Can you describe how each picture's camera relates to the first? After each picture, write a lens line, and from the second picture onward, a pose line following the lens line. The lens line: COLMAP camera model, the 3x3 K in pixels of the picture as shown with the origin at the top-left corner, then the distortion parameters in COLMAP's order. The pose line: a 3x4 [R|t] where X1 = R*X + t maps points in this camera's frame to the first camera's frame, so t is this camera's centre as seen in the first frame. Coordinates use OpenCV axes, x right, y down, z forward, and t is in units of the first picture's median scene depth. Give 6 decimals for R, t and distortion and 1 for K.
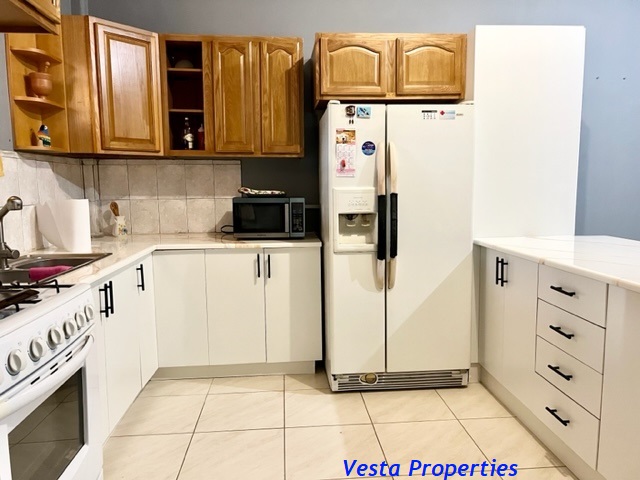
lens RADIAL K [[493.9, 0, 320.0], [0, 493.9, 240.0], [0, 0, 1]] dist [0.065582, -0.072194]
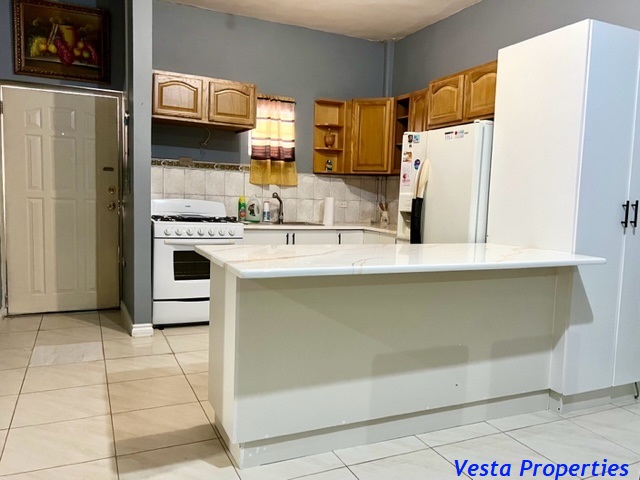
lens RADIAL K [[493.9, 0, 320.0], [0, 493.9, 240.0], [0, 0, 1]] dist [0.065582, -0.072194]
pose [[0.354648, 0.102766, -0.929335, 1.266520], [-0.139589, 0.988622, 0.056053, -0.020440], [0.924521, 0.109846, 0.364957, 0.281514]]
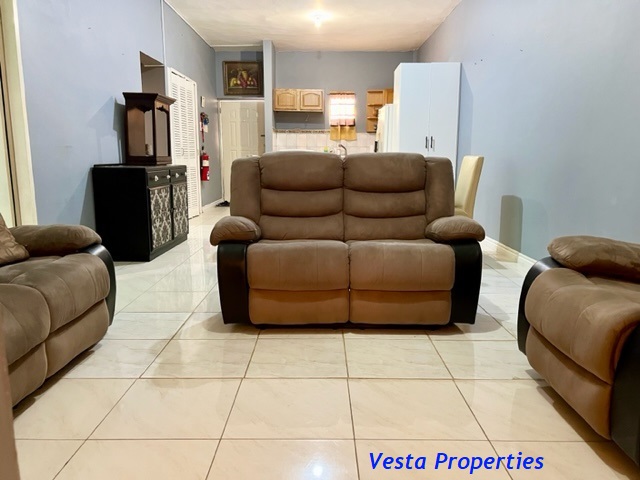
lens RADIAL K [[493.9, 0, 320.0], [0, 493.9, 240.0], [0, 0, 1]] dist [0.065582, -0.072194]
pose [[-0.079008, 0.170029, -0.982267, 2.985850], [-0.114626, 0.977262, 0.178383, -0.013221], [0.990262, 0.126687, -0.057722, 0.905440]]
